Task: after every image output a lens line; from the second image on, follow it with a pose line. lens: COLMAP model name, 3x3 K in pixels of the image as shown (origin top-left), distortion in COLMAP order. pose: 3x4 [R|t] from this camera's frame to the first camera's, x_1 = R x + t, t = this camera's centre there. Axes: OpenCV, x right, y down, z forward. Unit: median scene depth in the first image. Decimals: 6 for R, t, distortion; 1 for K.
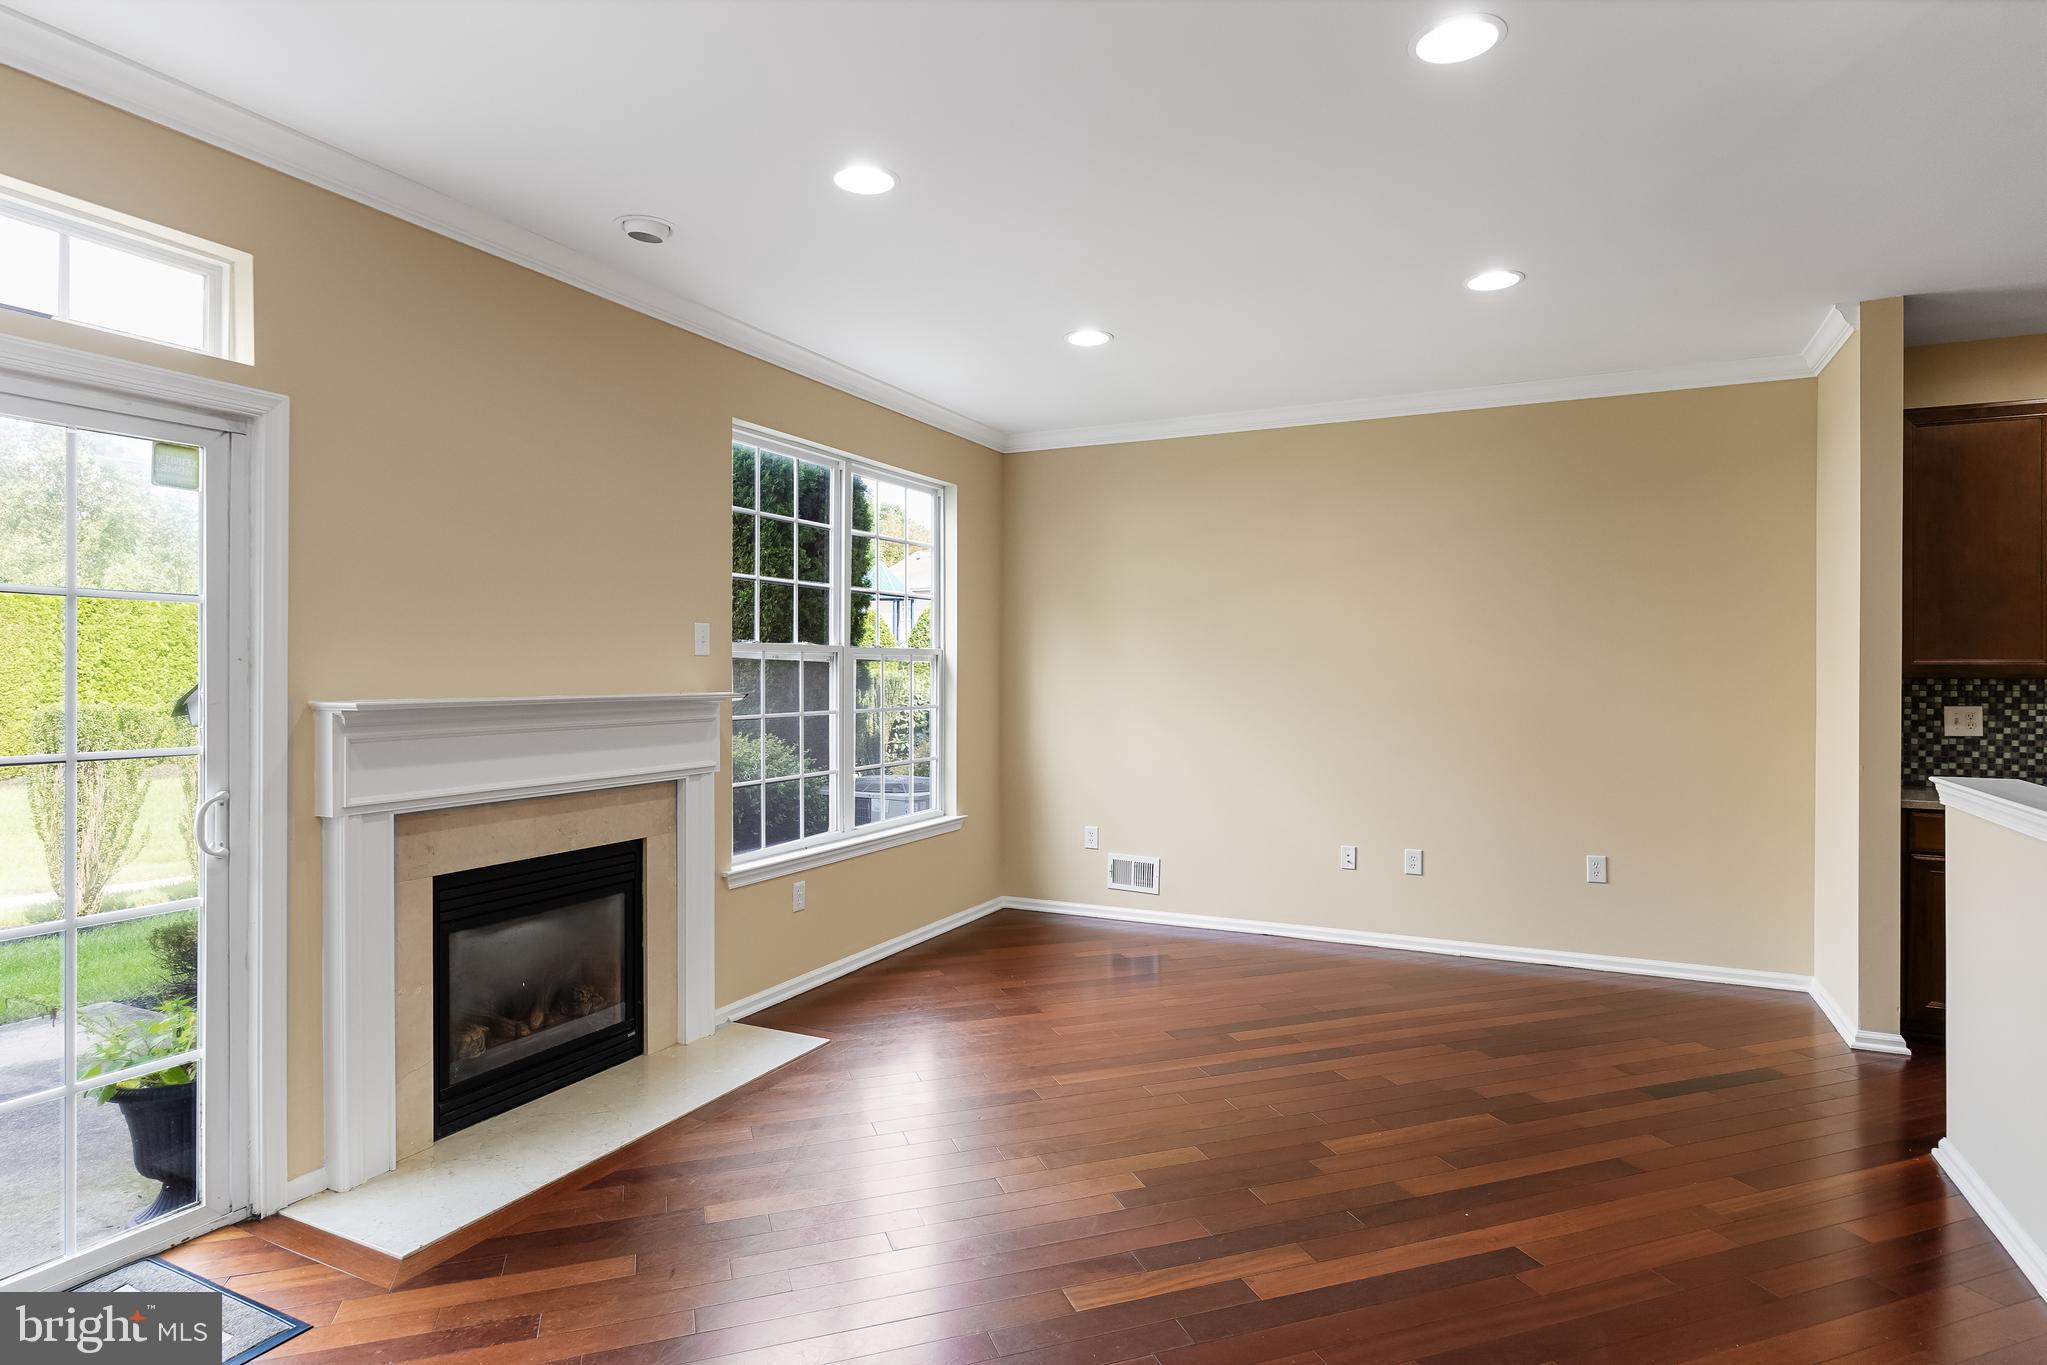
lens RADIAL K [[1094.7, 0, 1023.5], [0, 1094.7, 682.5], [0, 0, 1]] dist [-0.003109, -0.000075]
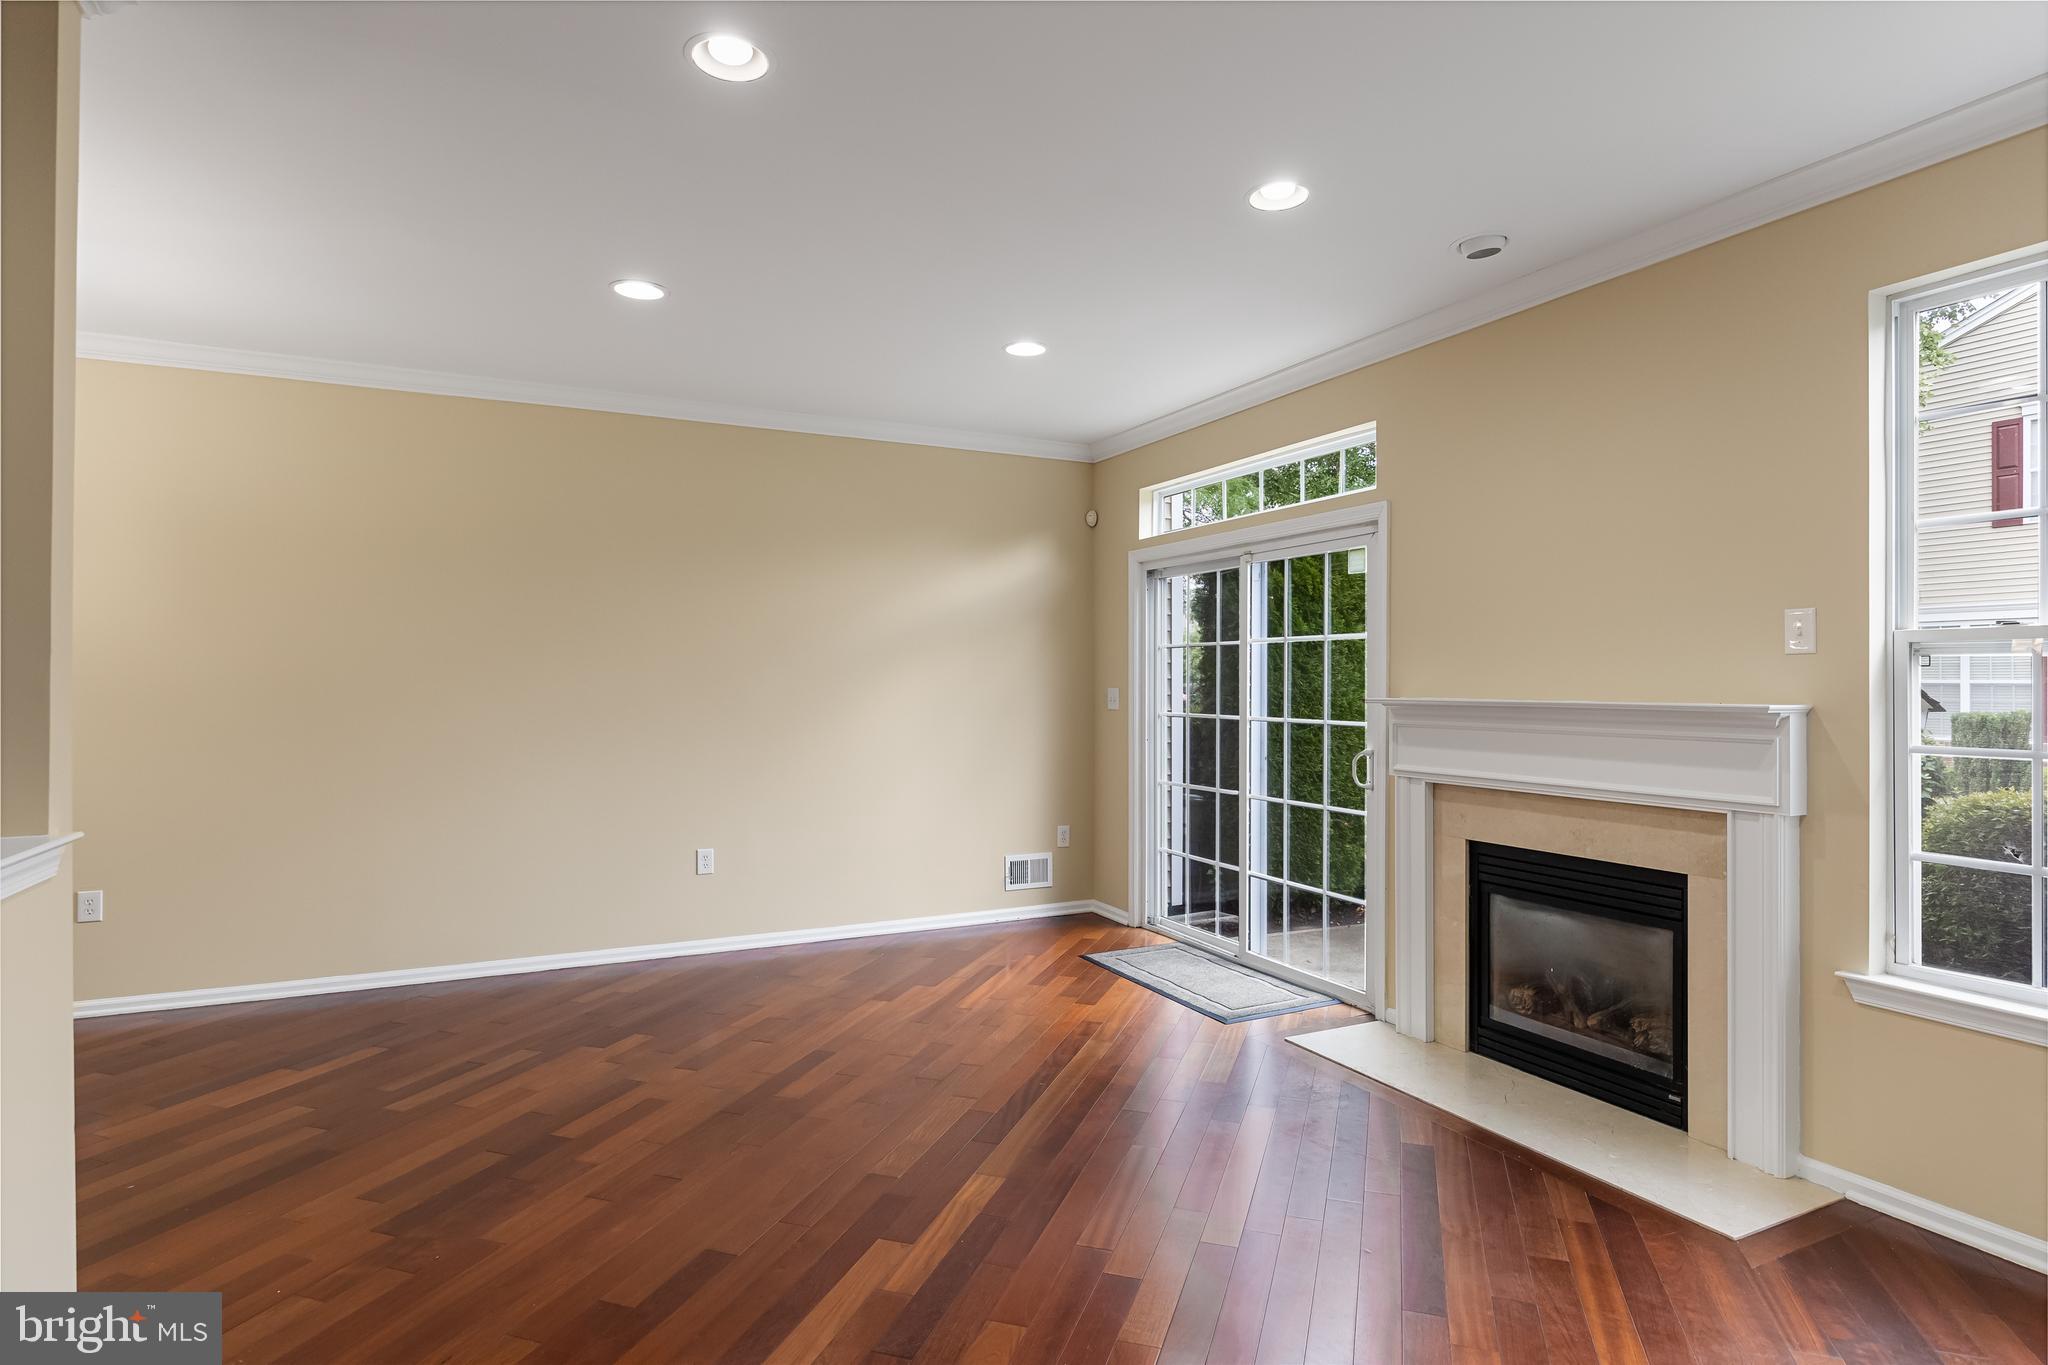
lens RADIAL K [[1095.2, 0, 1024.0], [0, 1095.2, 682.5], [0, 0, 1]] dist [-0.003109, -0.000075]
pose [[-0.615923, 0.006023, -0.787784, 0.684559], [0.000213, 0.999972, 0.007479, -0.011991], [0.787807, 0.004439, -0.615907, 1.224331]]
